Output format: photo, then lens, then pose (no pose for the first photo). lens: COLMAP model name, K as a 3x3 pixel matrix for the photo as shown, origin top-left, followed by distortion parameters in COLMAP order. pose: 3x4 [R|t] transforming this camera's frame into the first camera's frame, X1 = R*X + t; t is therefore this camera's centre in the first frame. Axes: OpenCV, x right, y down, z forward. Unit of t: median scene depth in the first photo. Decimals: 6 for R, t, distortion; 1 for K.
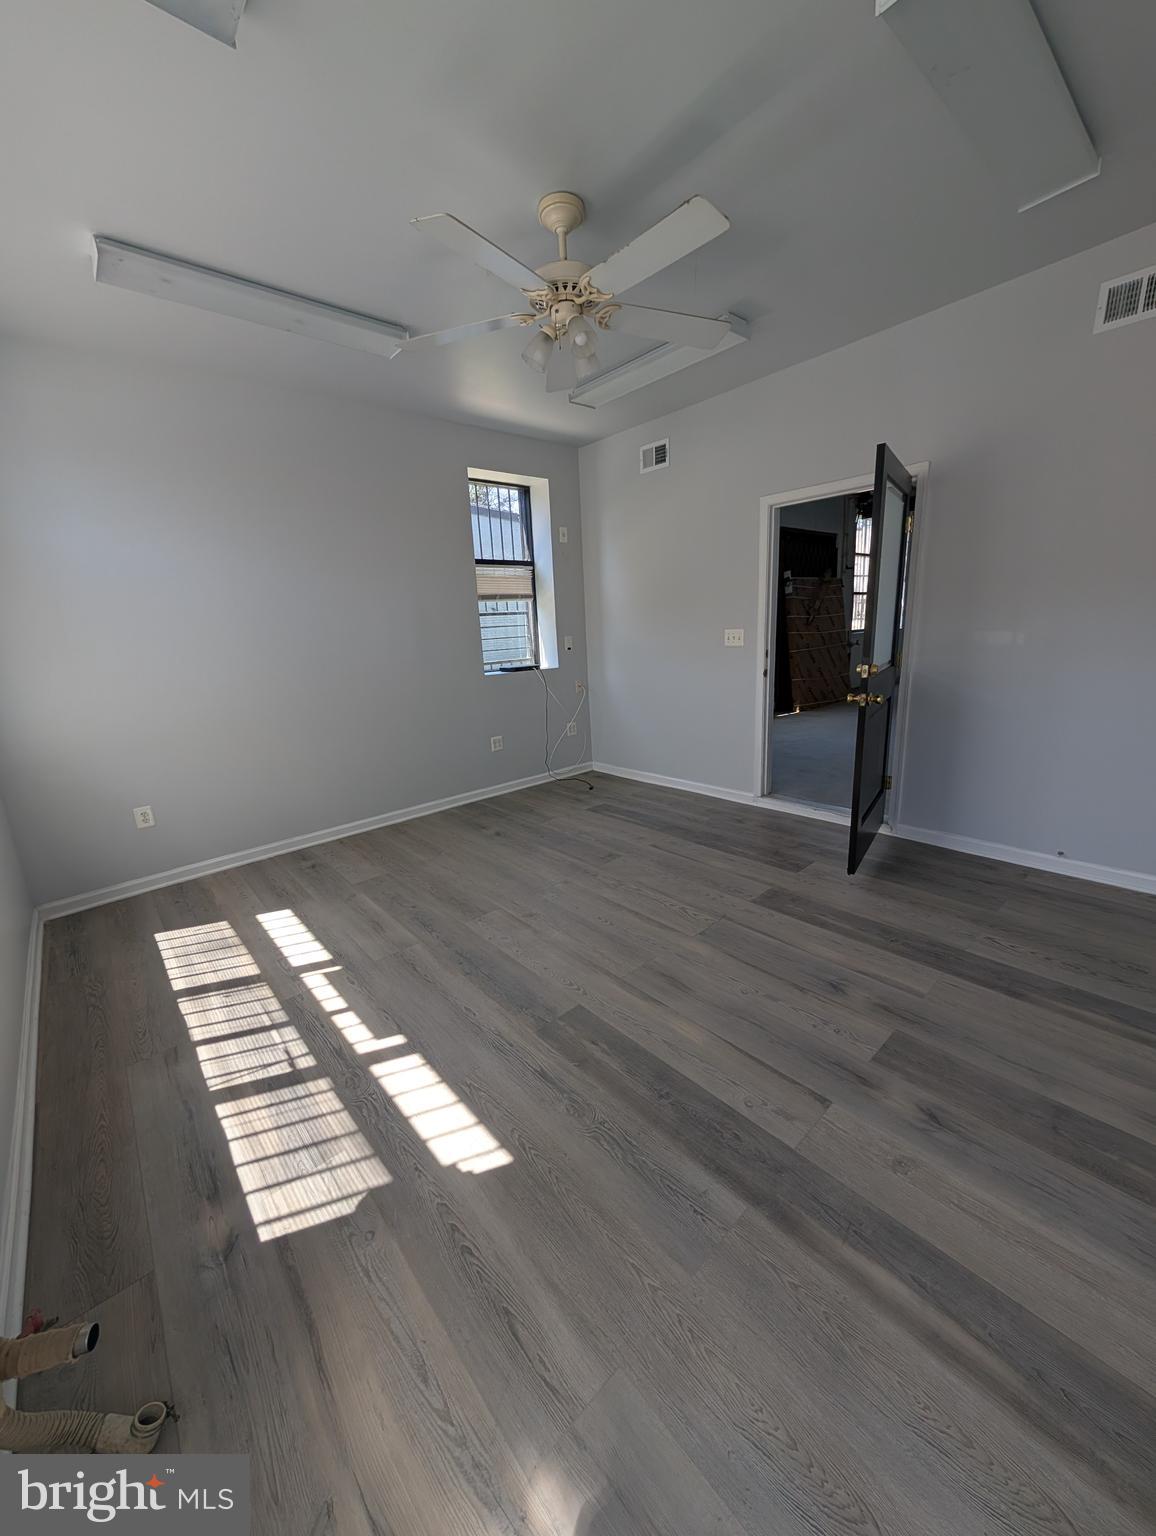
lens RADIAL K [[579.4, 0, 580.2], [0, 579.4, 769.4], [0, 0, 1]] dist [-0.001863, 0.000037]
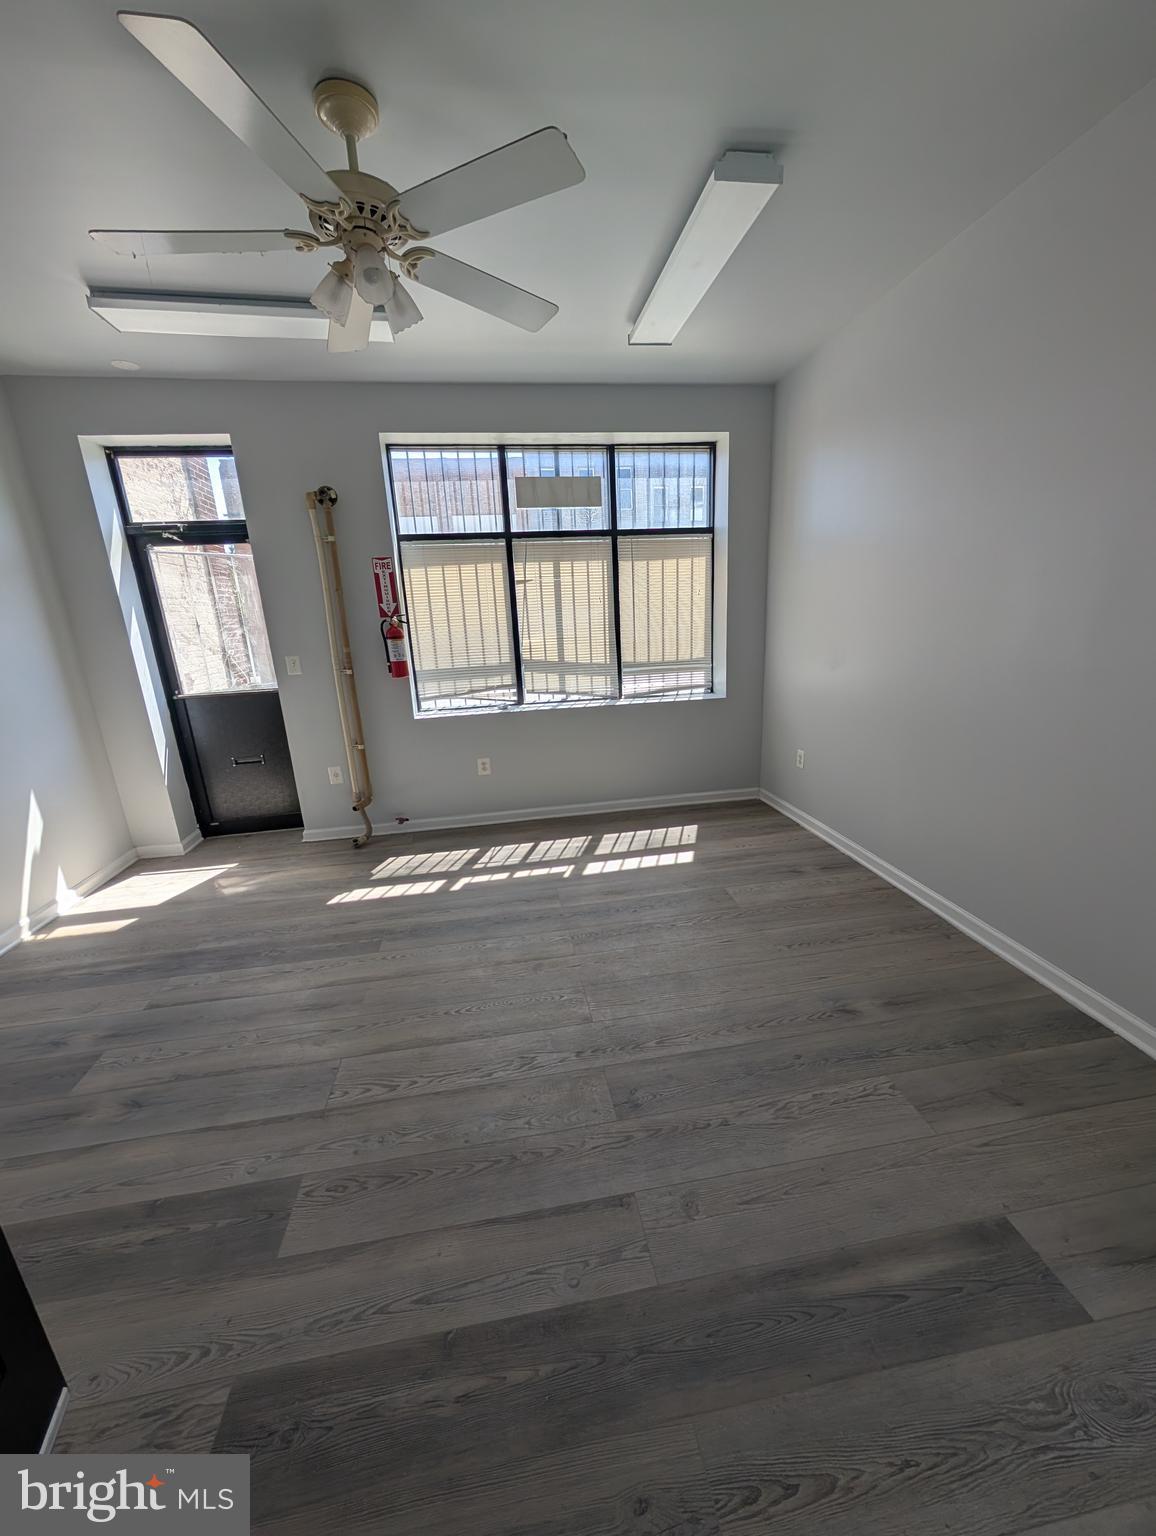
lens RADIAL K [[579.4, 0, 580.2], [0, 579.4, 769.4], [0, 0, 1]] dist [-0.001863, 0.000037]
pose [[-0.529509, 0.298389, -0.794093, 0.473998], [-0.134553, 0.894702, 0.425916, -0.387543], [0.837565, 0.332374, -0.433603, 1.332366]]
